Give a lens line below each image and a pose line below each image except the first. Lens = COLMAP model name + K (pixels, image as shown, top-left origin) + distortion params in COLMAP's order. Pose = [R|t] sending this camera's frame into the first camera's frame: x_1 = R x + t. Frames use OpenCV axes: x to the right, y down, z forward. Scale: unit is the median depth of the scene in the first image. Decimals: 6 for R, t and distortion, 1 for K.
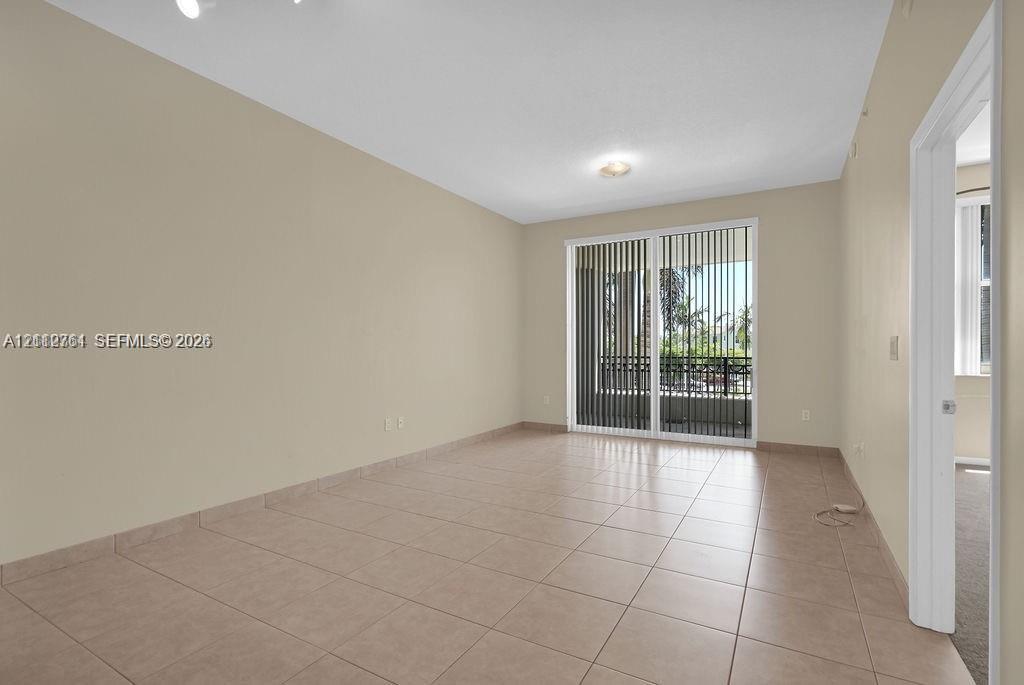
lens RADIAL K [[483.3, 0, 513.6], [0, 483.3, 352.2], [0, 0, 1]] dist [0.000361, 0.001019]
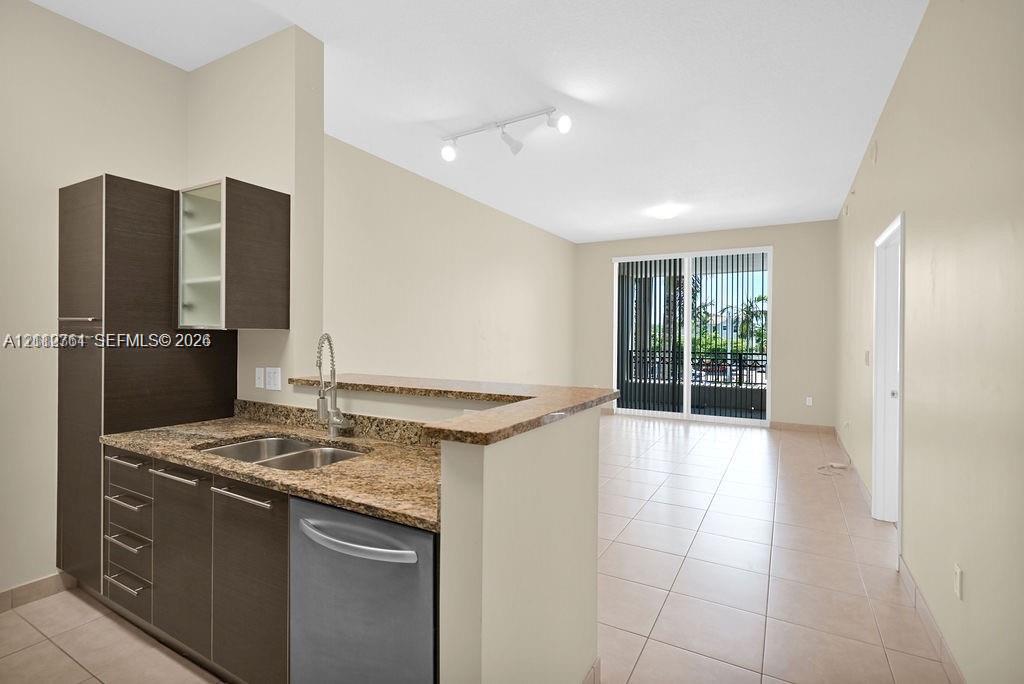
lens RADIAL K [[483.3, 0, 508.8], [0, 483.3, 336.9], [0, 0, 1]] dist [0.000361, 0.001019]
pose [[0.999916, 0.010810, -0.007103, -0.161787], [-0.010843, 0.999930, -0.004643, -0.023236], [0.007052, 0.004720, 0.999964, -0.253036]]
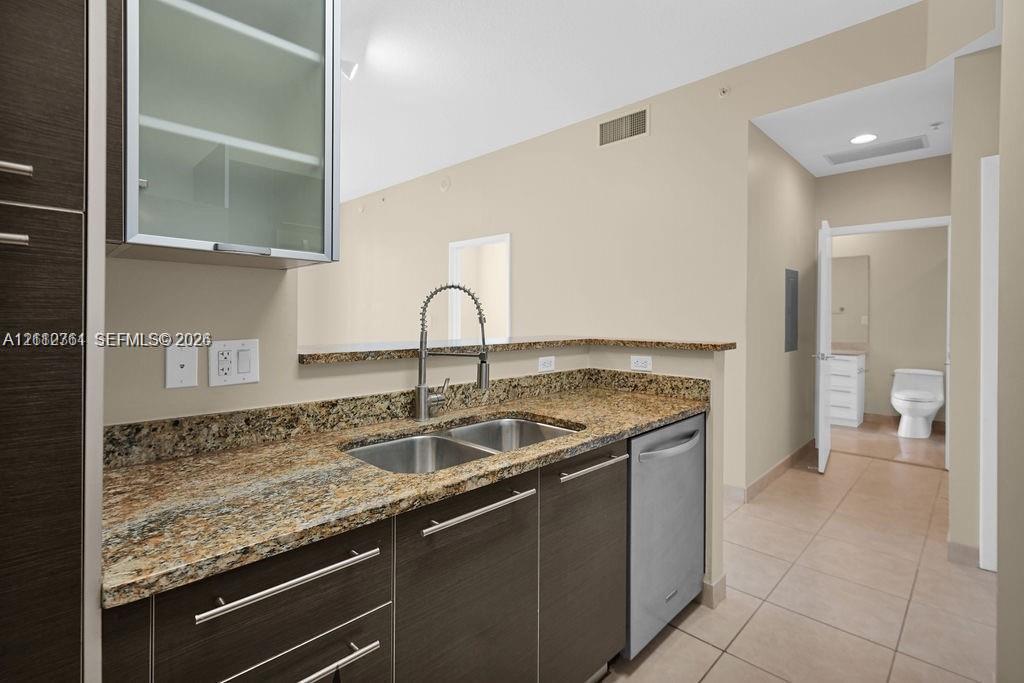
lens RADIAL K [[483.3, 0, 509.8], [0, 483.3, 323.7], [0, 0, 1]] dist [0.000361, 0.001019]
pose [[0.255867, -0.008710, 0.966673, -0.555228], [0.002422, 0.999962, 0.008369, -0.004887], [-0.966709, 0.000200, 0.255879, -0.000812]]
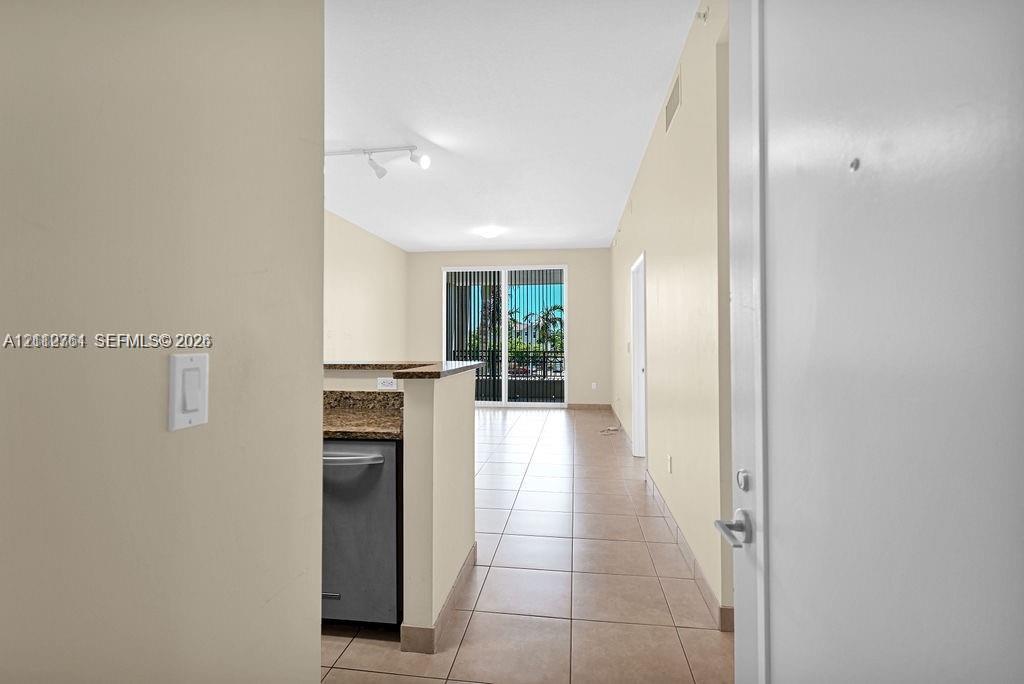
lens RADIAL K [[483.3, 0, 508.7], [0, 483.3, 332.2], [0, 0, 1]] dist [0.000361, 0.001019]
pose [[0.928886, 0.011605, 0.370183, -0.246549], [-0.000341, 0.999535, -0.030481, -0.003803], [-0.370364, 0.028187, 0.928459, -0.382281]]
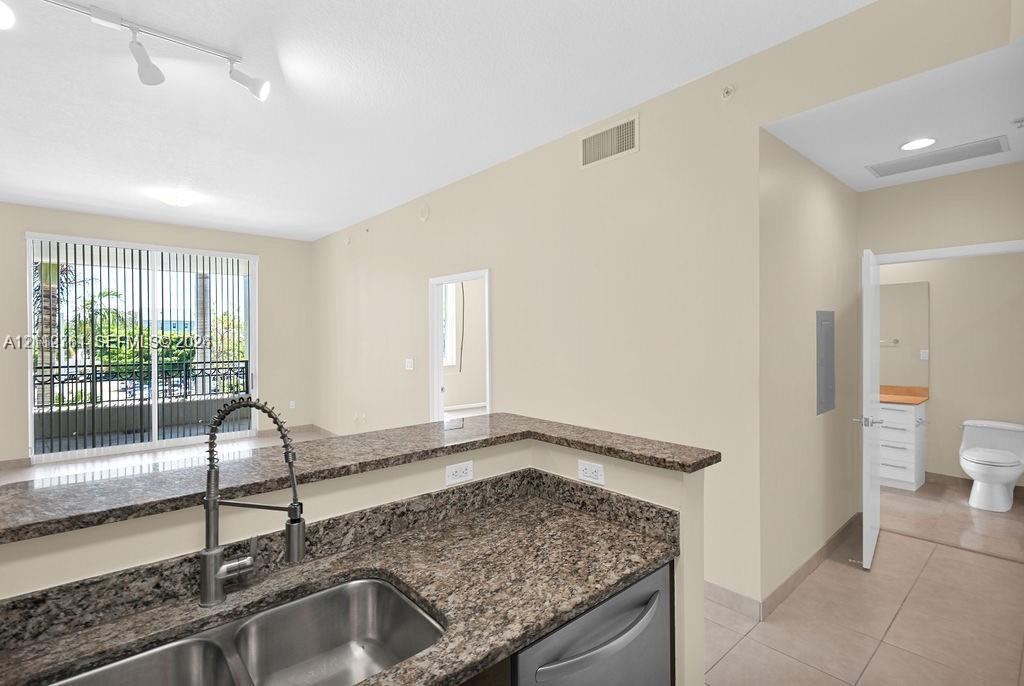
lens RADIAL K [[483.3, 0, 507.3], [0, 483.3, 341.8], [0, 0, 1]] dist [0.000361, 0.001019]
pose [[0.332088, -0.012689, 0.943163, -0.435263], [0.014170, 0.999864, 0.008462, -0.046798], [-0.943142, 0.010554, 0.332223, -0.050217]]
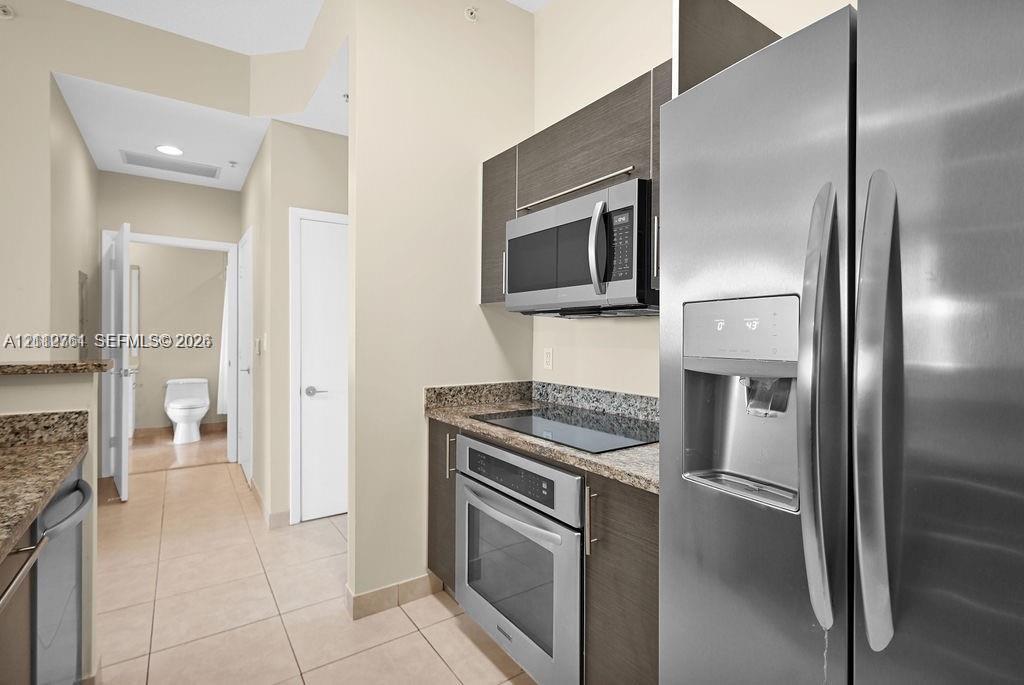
lens RADIAL K [[483.3, 0, 527.7], [0, 483.3, 339.4], [0, 0, 1]] dist [0.000361, 0.001019]
pose [[-0.910668, -0.008547, 0.413050, -0.512626], [-0.002941, 0.999895, 0.014206, -0.004730], [-0.413128, 0.011722, -0.910598, 0.088490]]
